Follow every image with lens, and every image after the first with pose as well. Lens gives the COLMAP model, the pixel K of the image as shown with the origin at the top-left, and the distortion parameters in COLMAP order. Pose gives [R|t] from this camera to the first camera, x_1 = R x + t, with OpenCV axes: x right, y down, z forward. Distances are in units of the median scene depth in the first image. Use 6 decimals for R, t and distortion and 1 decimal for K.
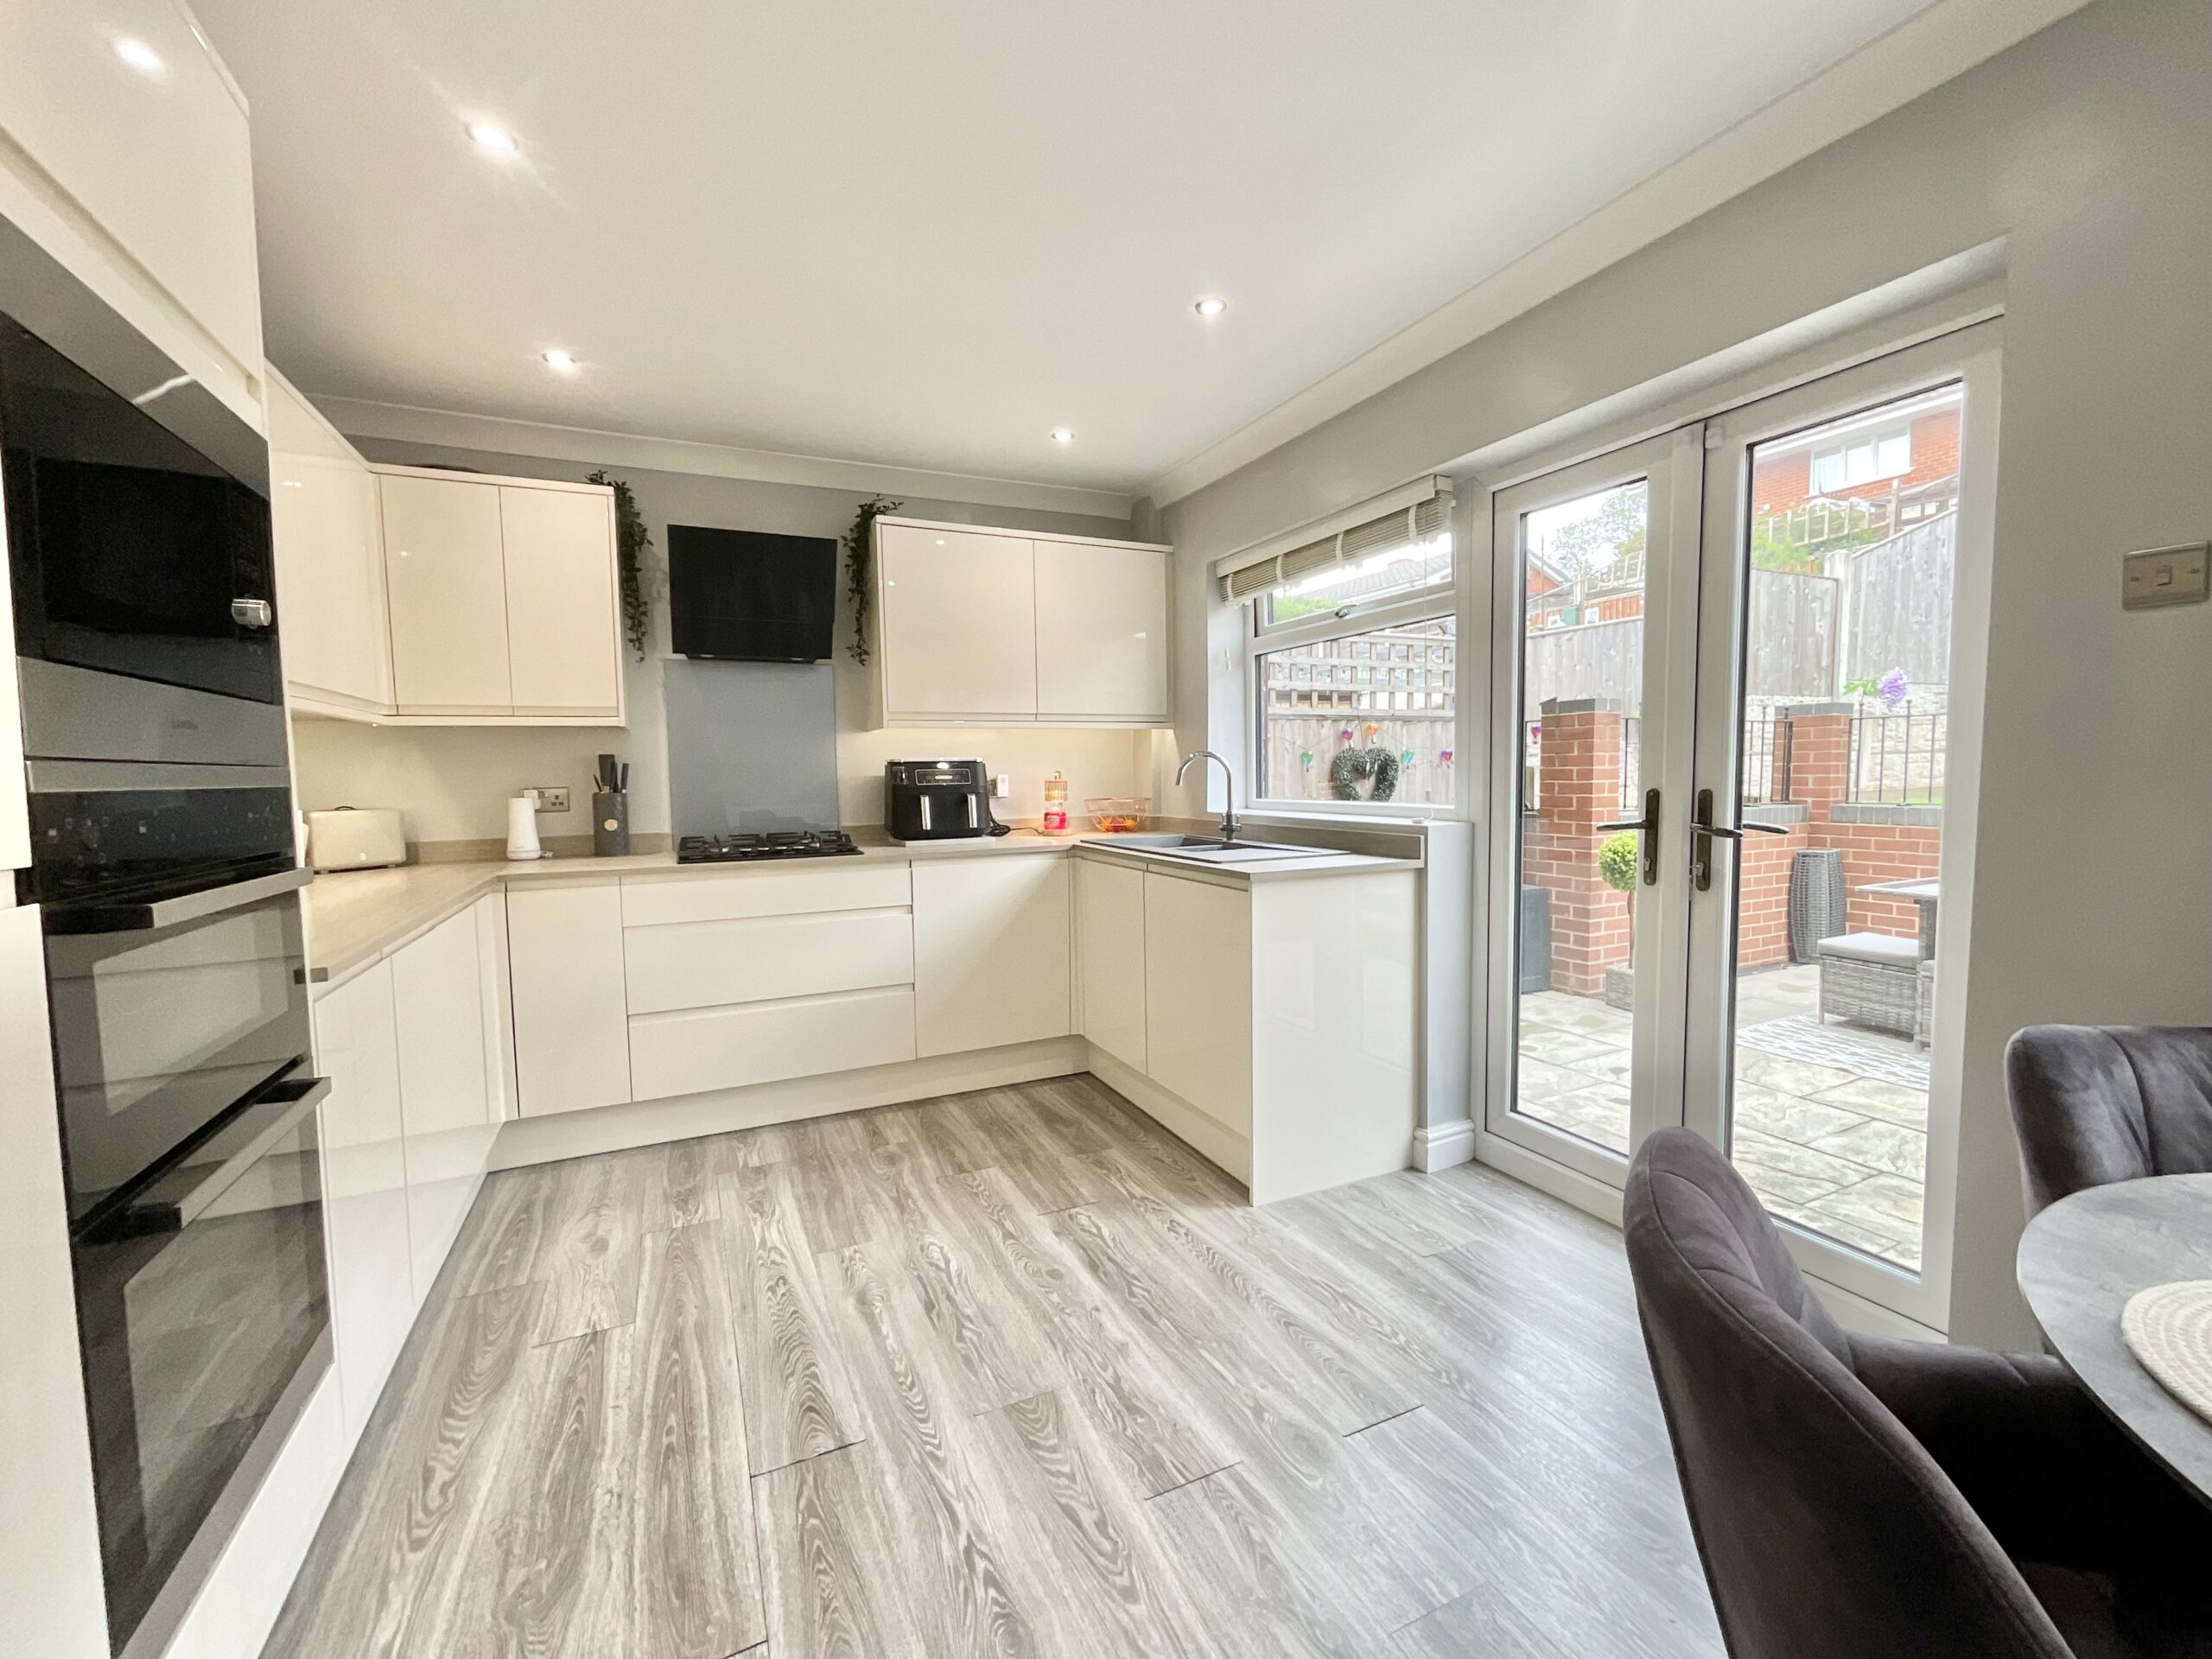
lens RADIAL K [[900.7, 0, 1106.0], [0, 900.7, 829.5], [0, 0, 1]] dist [0.000148, 0.000391]
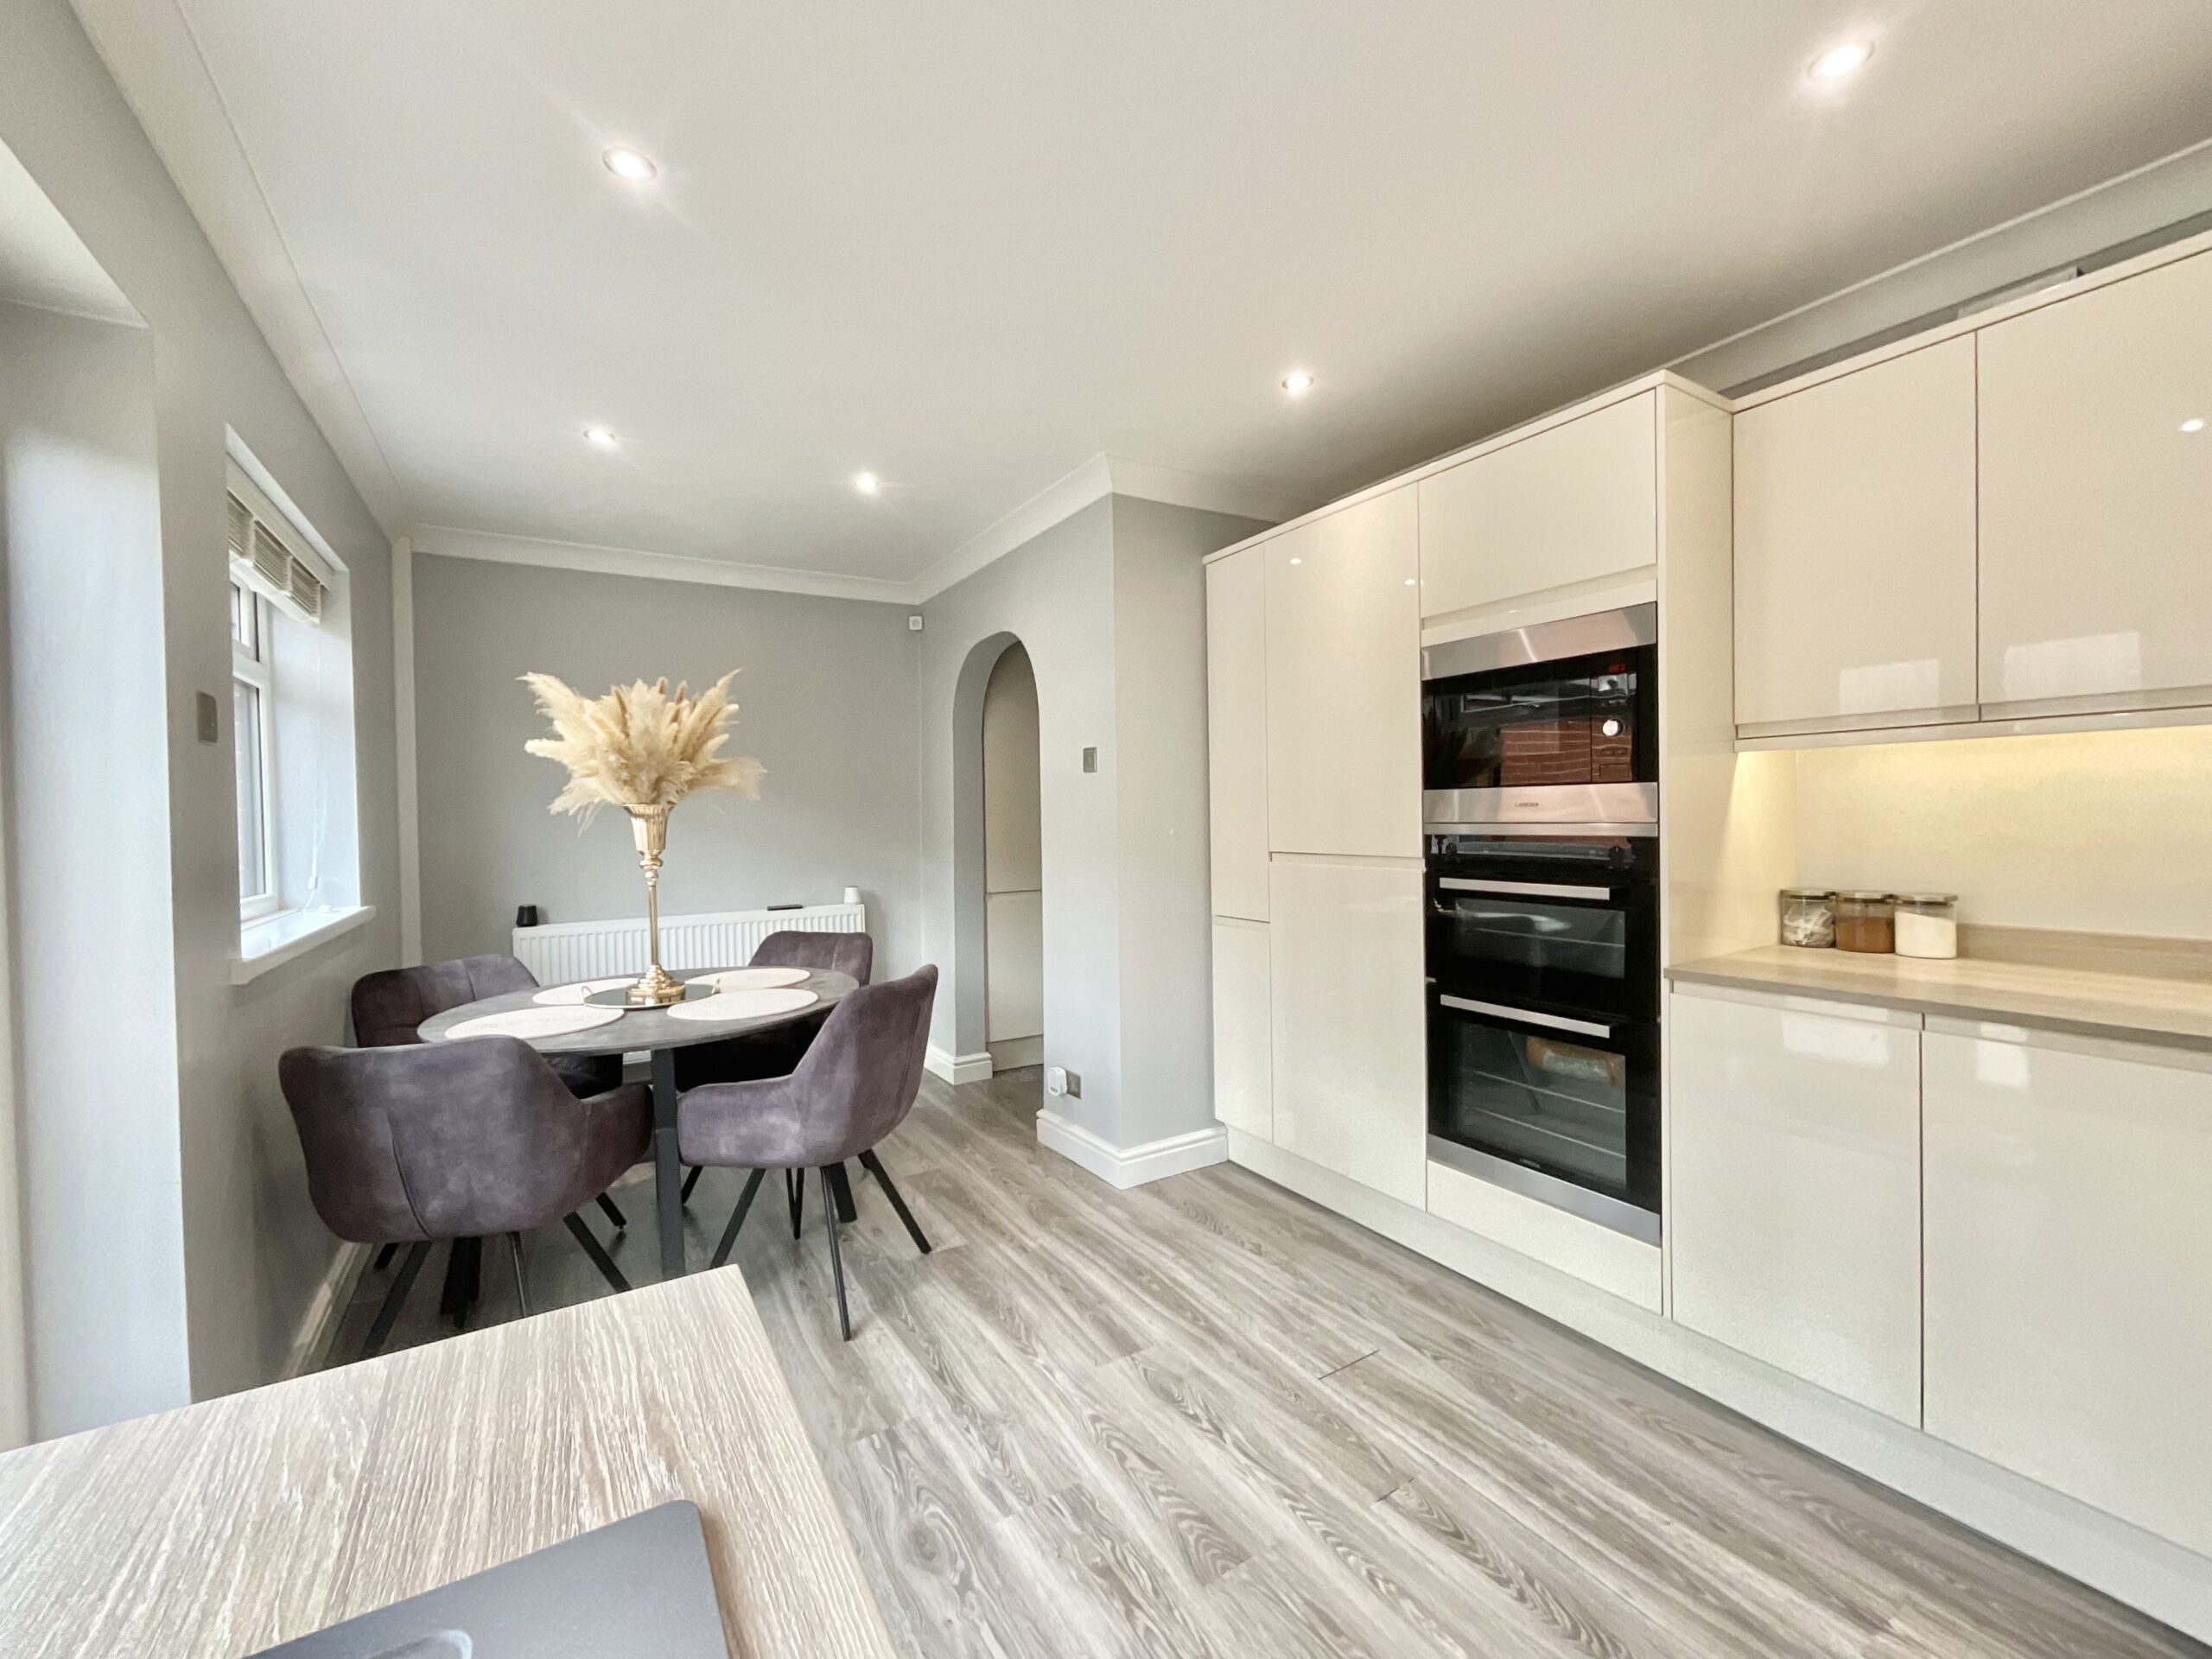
lens RADIAL K [[885.2, 0, 1100.9], [0, 885.2, 819.6], [0, 0, 1]] dist [0.001324, -0.004876]
pose [[-0.994641, 0.034126, -0.097599, 0.073204], [0.027154, 0.997043, 0.071895, -0.120909], [0.099763, 0.068859, -0.992626, 1.401343]]
